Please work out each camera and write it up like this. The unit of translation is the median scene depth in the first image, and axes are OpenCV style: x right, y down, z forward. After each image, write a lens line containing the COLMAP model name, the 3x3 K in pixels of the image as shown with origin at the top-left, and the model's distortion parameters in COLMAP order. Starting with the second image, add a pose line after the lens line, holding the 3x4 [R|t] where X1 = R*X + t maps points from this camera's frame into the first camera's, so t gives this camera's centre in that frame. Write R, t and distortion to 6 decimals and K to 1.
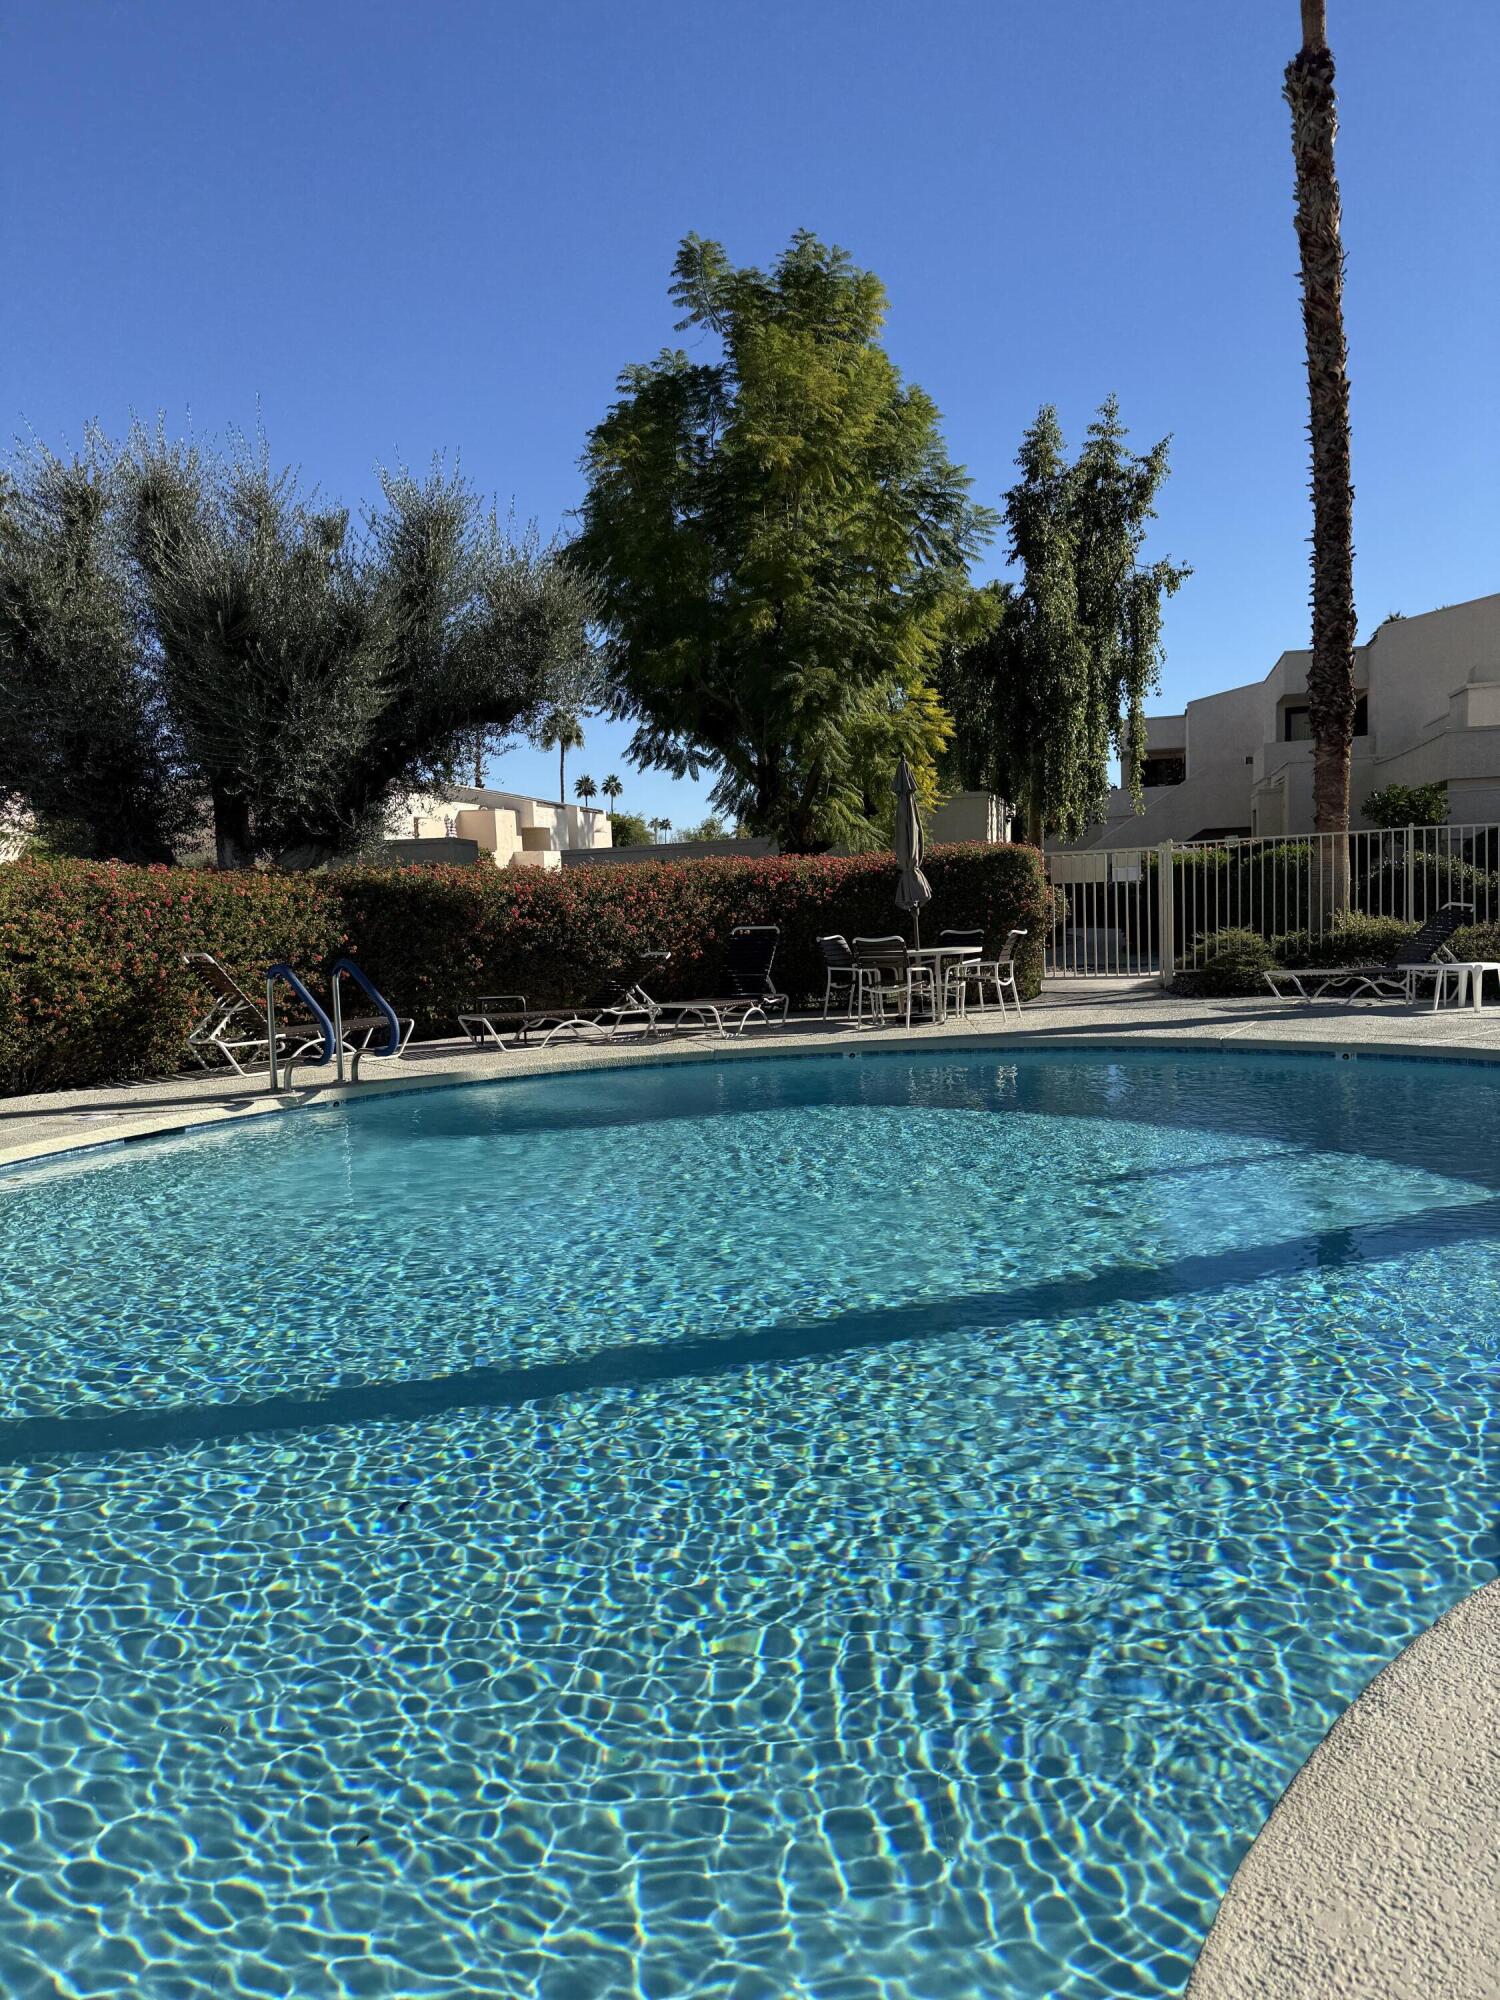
lens RADIAL K [[1405.3, 0, 761.2], [0, 1405.3, 991.8], [0, 0, 1]] dist [0.048411, -0.069612]
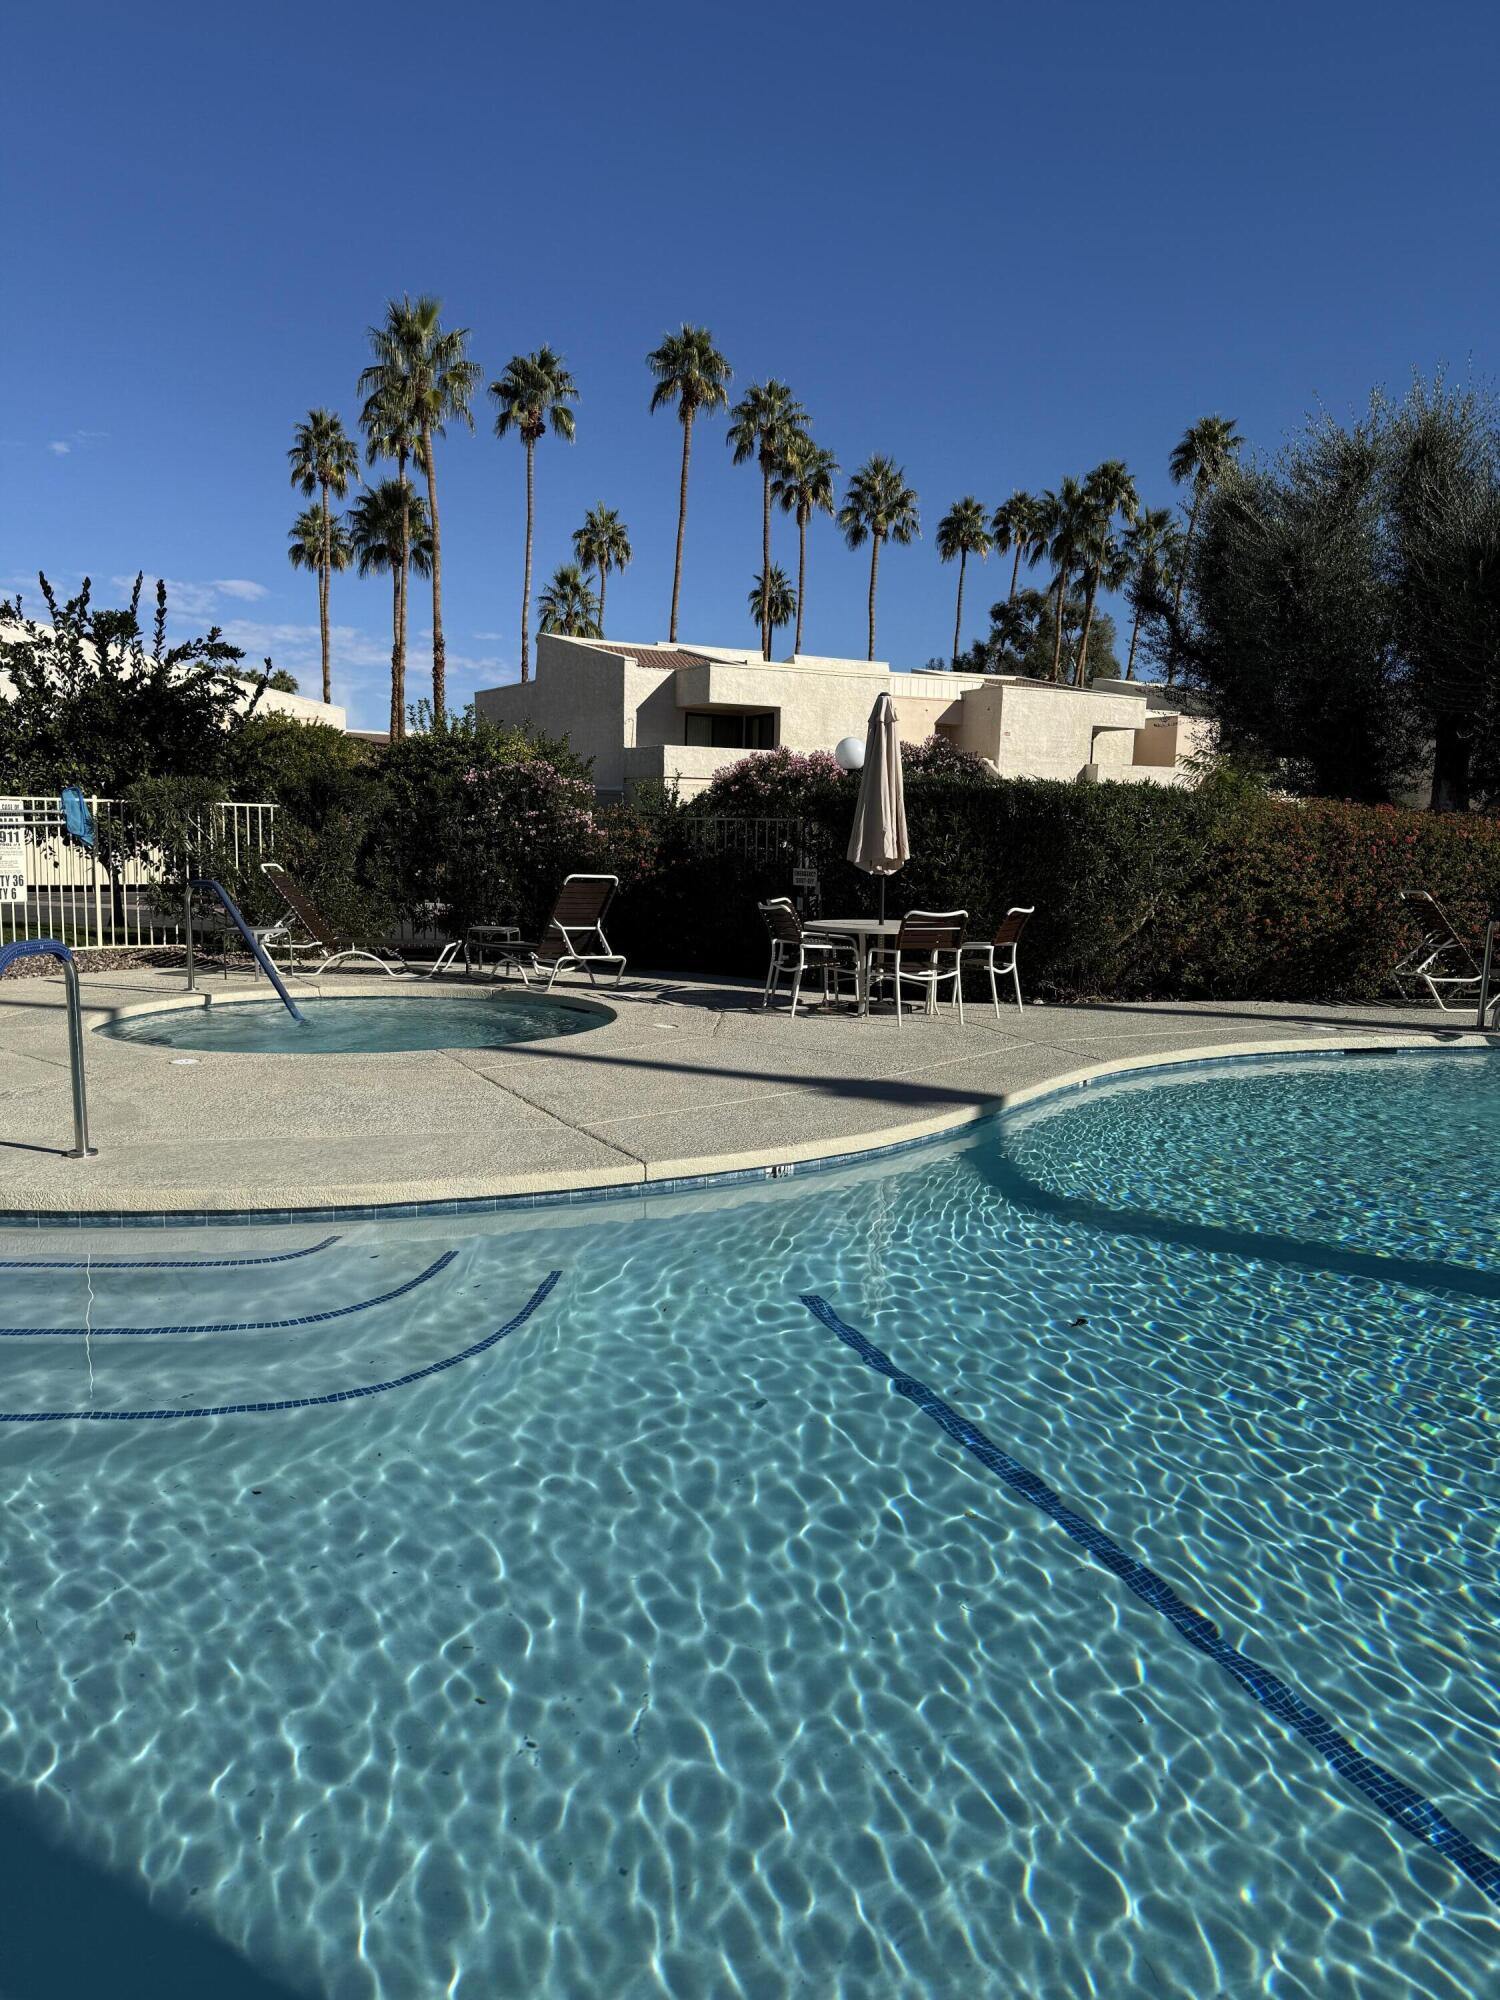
lens RADIAL K [[1405.3, 0, 736.1], [0, 1405.3, 1006.1], [0, 0, 1]] dist [0.048411, -0.069612]
pose [[0.708781, 0.137019, -0.691994, -0.010725], [-0.094943, 0.990559, 0.098891, 0.002092], [0.699011, -0.004392, 0.715098, -0.120307]]
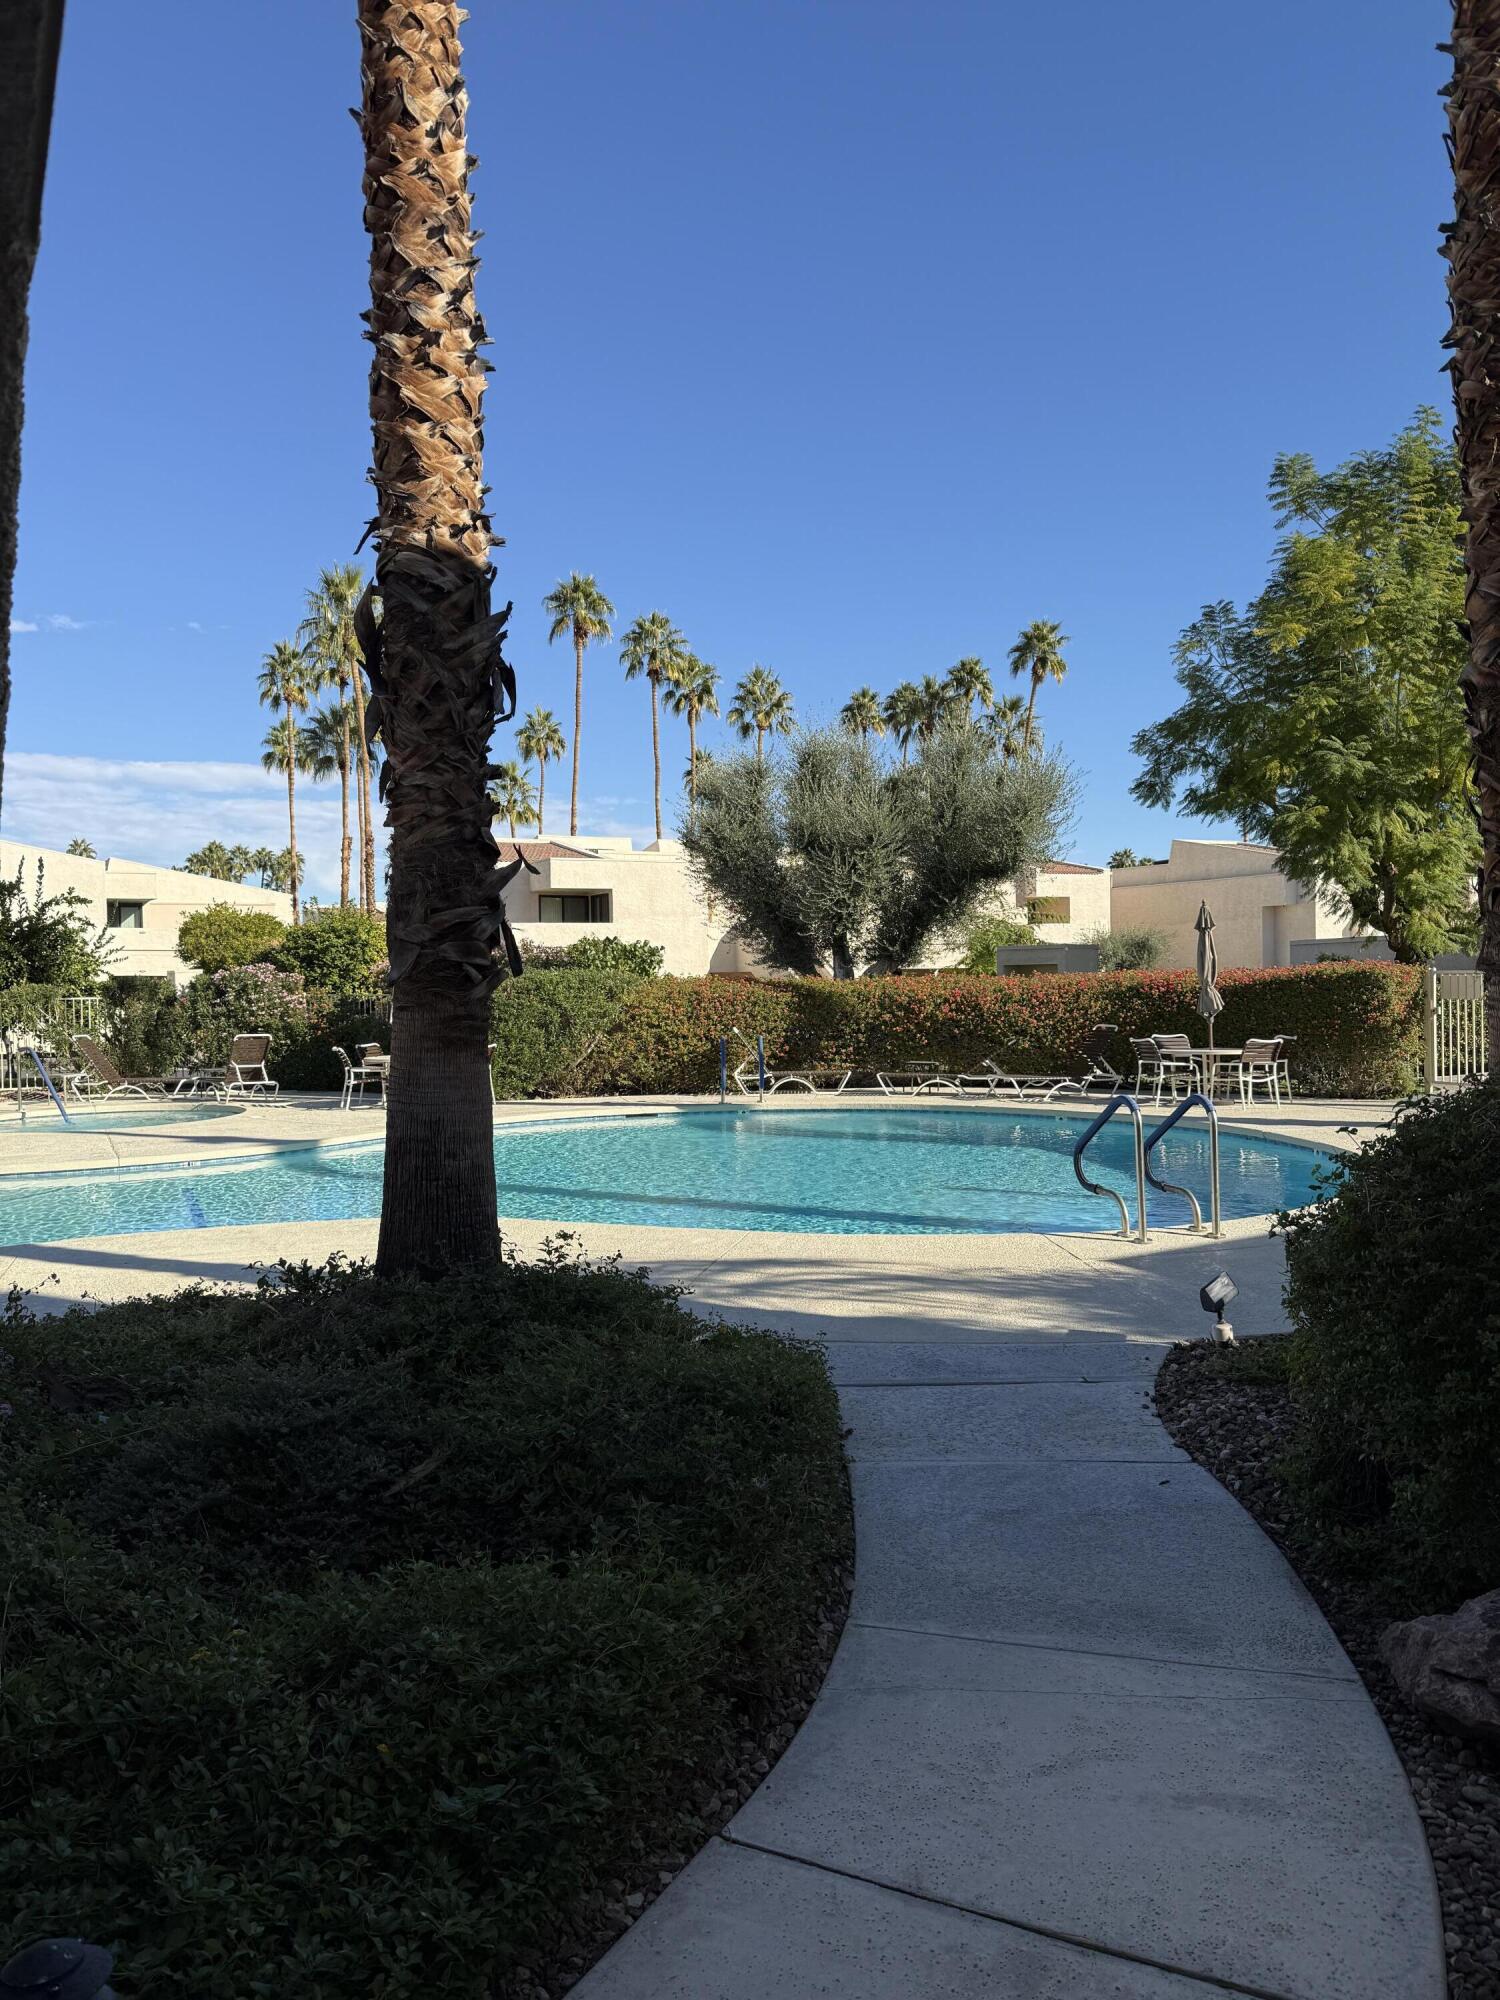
lens RADIAL K [[1405.3, 0, 808.4], [0, 1405.3, 1031.6], [0, 0, 1]] dist [0.048411, -0.069612]
pose [[0.720798, 0.054389, -0.691008, 0.935636], [-0.058504, 0.998133, 0.017536, -0.058665], [0.690672, 0.027787, 0.722634, -0.270385]]
